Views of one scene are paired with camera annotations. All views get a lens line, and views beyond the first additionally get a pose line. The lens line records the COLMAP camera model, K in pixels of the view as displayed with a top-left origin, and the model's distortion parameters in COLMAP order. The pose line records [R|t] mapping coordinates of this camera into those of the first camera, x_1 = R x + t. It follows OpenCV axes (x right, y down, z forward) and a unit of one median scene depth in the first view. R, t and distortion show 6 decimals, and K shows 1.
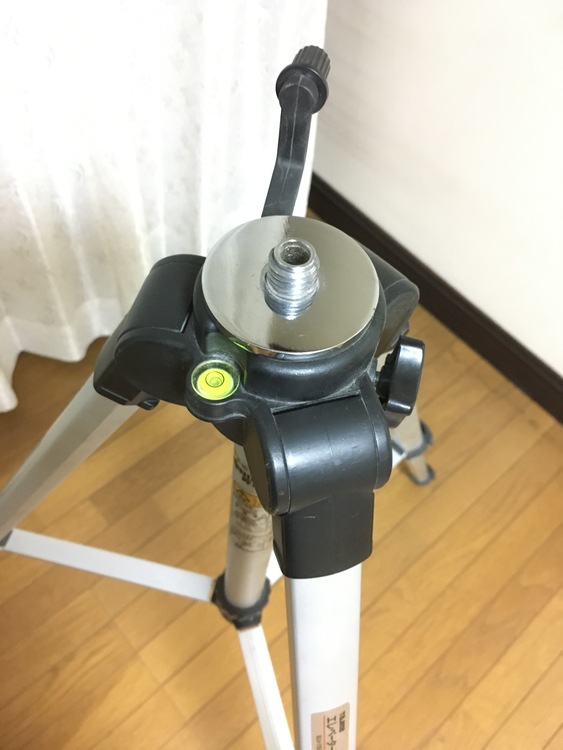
lens RADIAL K [[646.9, 0, 281.5], [0, 646.9, 375.0], [0, 0, 1]] dist [0.039983, -0.084575]
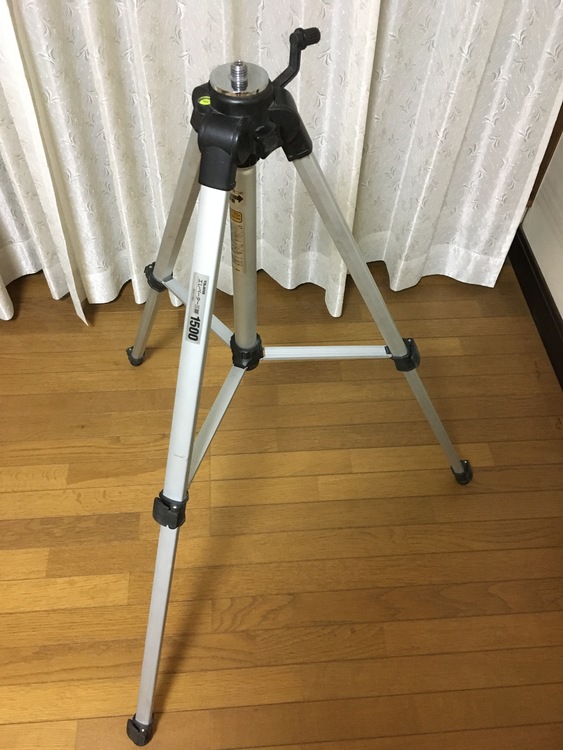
lens RADIAL K [[631.1, 0, 282.4], [0, 631.1, 383.7], [0, 0, 1]] dist [0.033784, -0.009465]
pose [[0.790364, 0.445782, -0.420243, 0.426831], [-0.494759, 0.868986, -0.008713, 0.211383], [0.361301, 0.214806, 0.907370, -0.272118]]
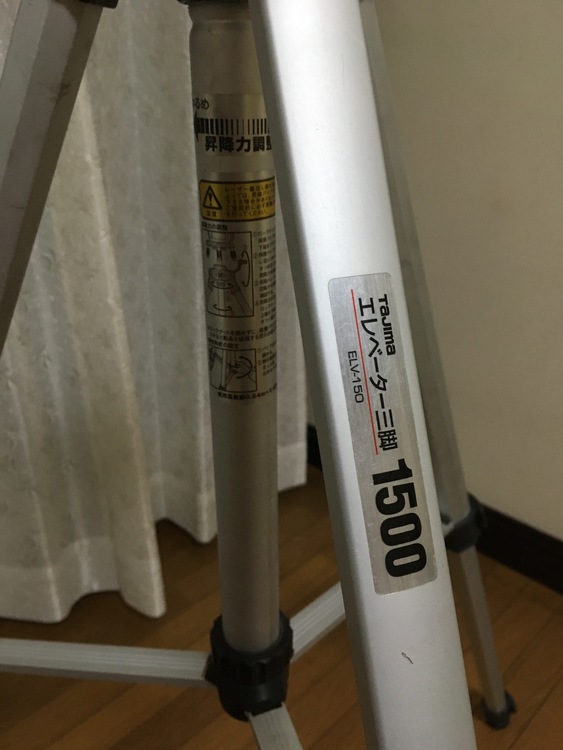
lens RADIAL K [[646.9, 0, 281.5], [0, 646.9, 375.0], [0, 0, 1]] dist [0.039983, -0.084575]
pose [[0.993026, -0.116534, 0.017854, -0.005009], [0.106653, 0.823449, -0.557277, 0.260497], [0.050240, 0.555294, 0.830135, 0.156922]]
